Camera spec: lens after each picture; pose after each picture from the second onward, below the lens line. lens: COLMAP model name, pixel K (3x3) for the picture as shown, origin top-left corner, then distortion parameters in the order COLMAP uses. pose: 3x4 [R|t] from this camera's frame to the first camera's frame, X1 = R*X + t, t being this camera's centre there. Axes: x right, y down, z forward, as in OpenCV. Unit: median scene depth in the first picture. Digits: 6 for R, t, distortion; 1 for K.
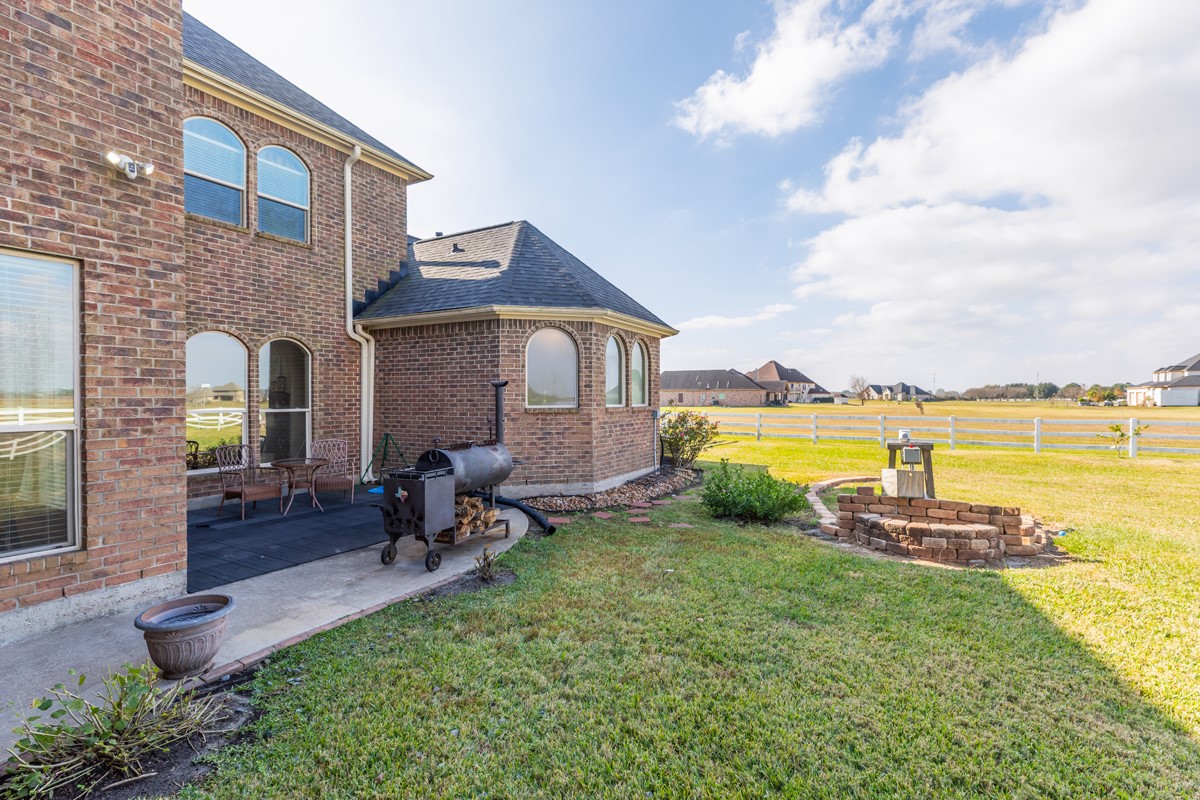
lens RADIAL K [[548.6, 0, 598.6], [0, 548.6, 401.1], [0, 0, 1]] dist [0.004609, 0.000408]
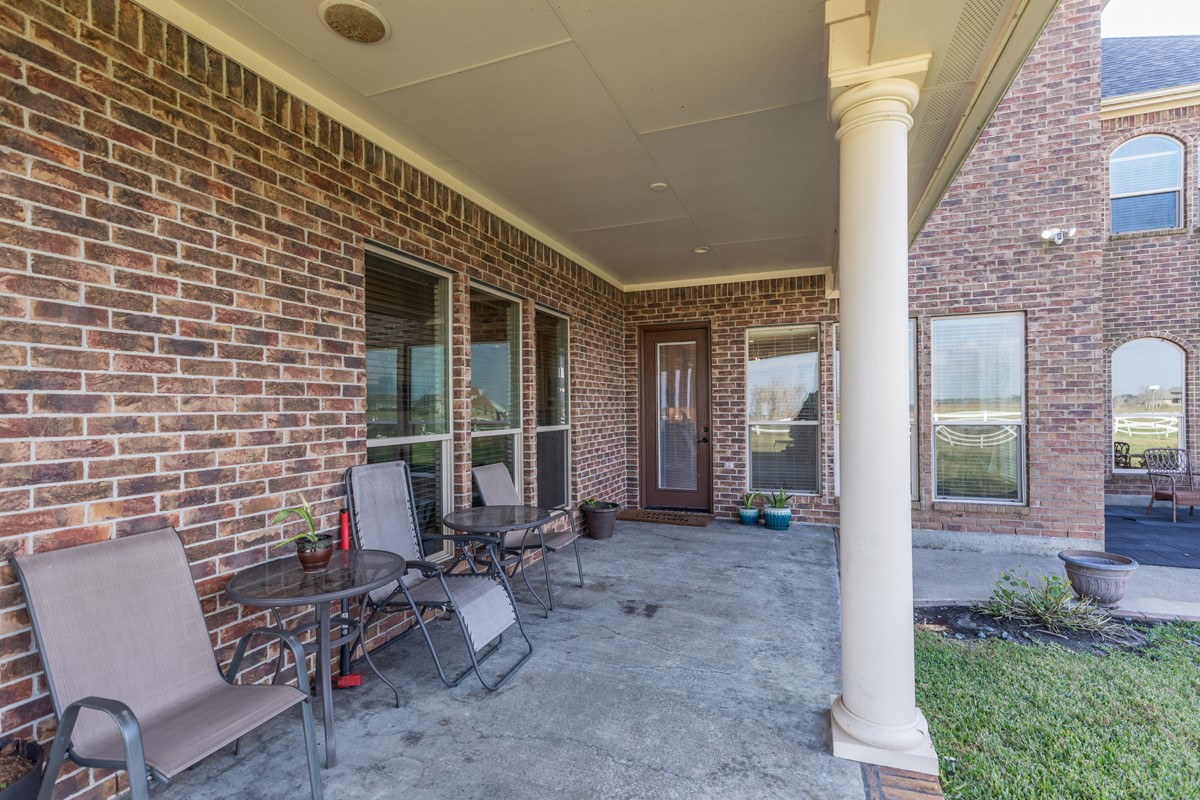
lens RADIAL K [[548.6, 0, 602.5], [0, 548.6, 405.8], [0, 0, 1]] dist [0.004609, 0.000408]
pose [[0.155401, -0.000491, -0.987851, 0.323827], [0.002549, 0.999997, -0.000096, -0.002002], [0.987848, -0.002503, 0.155402, -0.331582]]
